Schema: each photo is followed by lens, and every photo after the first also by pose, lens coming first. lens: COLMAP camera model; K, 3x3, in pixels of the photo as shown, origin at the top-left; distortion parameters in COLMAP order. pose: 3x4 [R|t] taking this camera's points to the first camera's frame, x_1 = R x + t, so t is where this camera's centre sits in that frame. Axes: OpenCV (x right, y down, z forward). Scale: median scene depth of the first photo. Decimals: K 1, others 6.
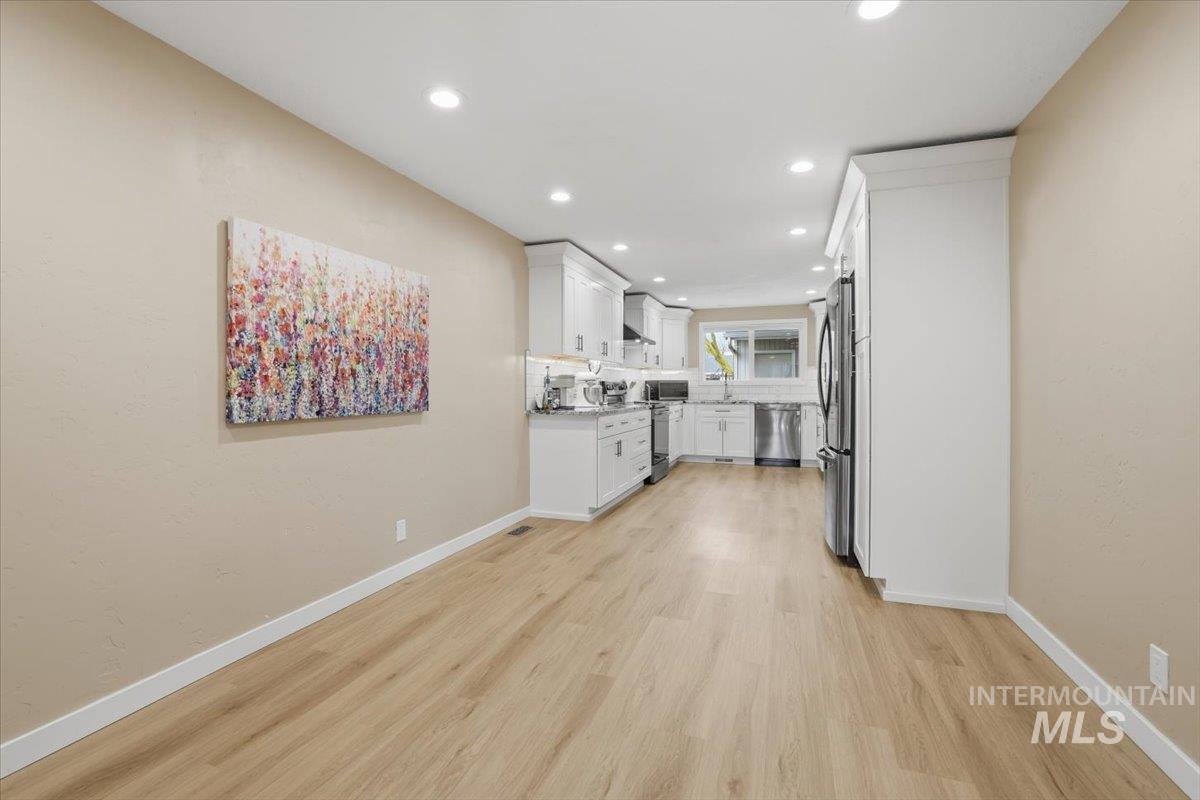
lens RADIAL K [[526.6, 0, 592.8], [0, 526.6, 380.9], [0, 0, 1]] dist [-0.042050, 0.012290]
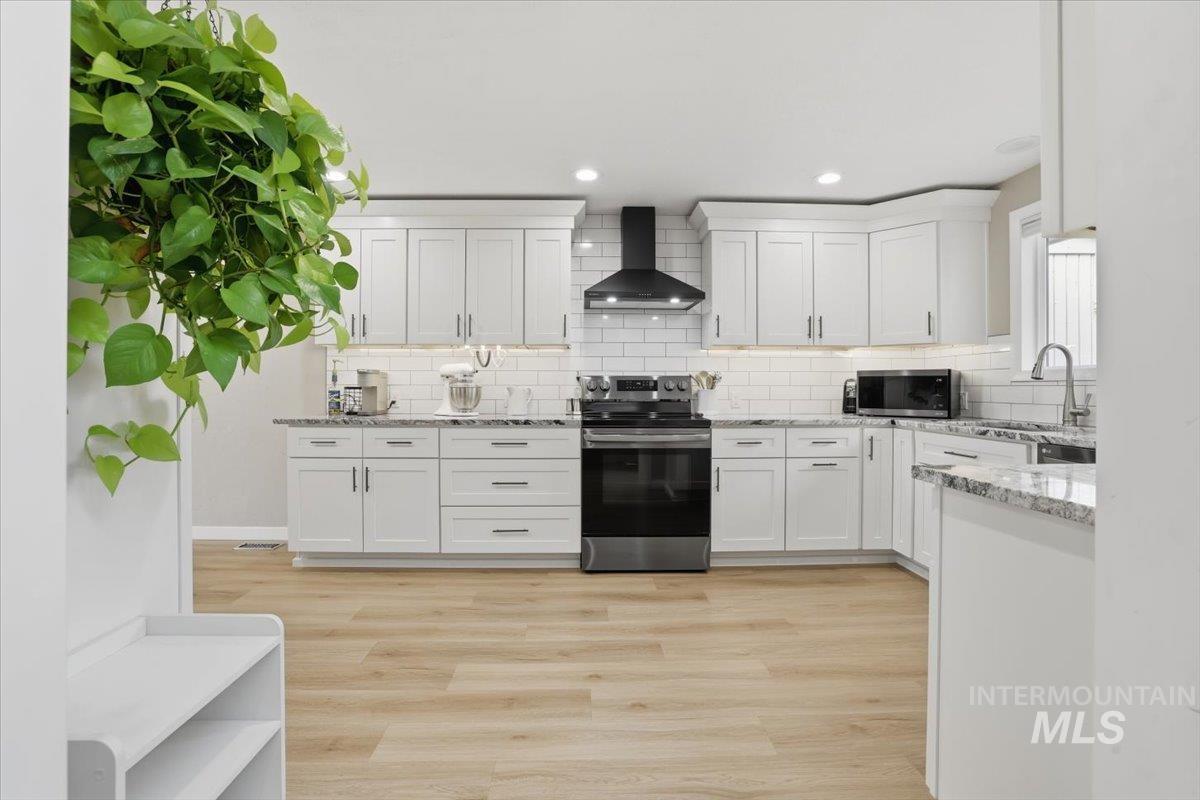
lens RADIAL K [[526.6, 0, 592.8], [0, 526.6, 380.9], [0, 0, 1]] dist [-0.042050, 0.012290]
pose [[0.389546, -0.007123, -0.920980, 0.464830], [0.009535, 0.999948, -0.003700, 0.007506], [0.920958, -0.007340, 0.389593, 0.638809]]
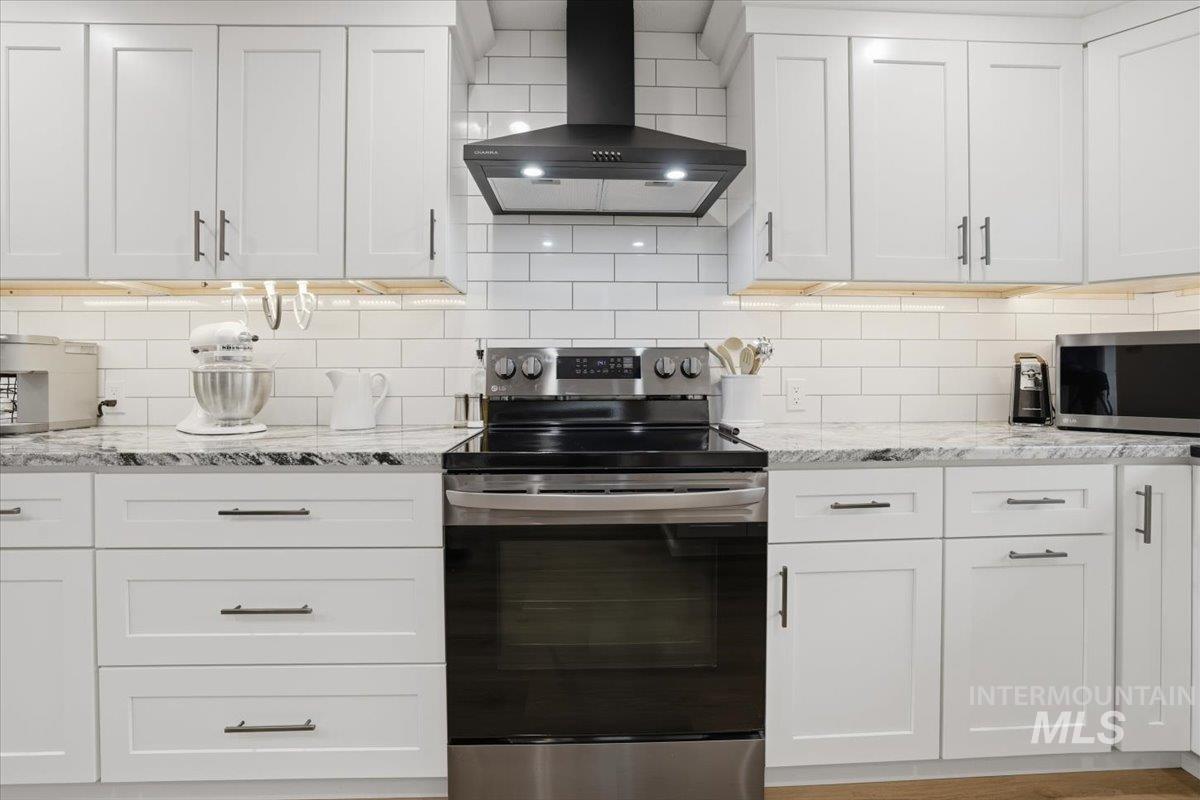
lens RADIAL K [[489.4, 0, 602.0], [0, 489.4, 370.1], [0, 0, 1]] dist [-0.001693, -0.000159]
pose [[0.399700, -0.002385, -0.916643, 0.244723], [0.013229, 0.999907, 0.003167, 0.010814], [0.916551, -0.013392, 0.399695, 0.773615]]
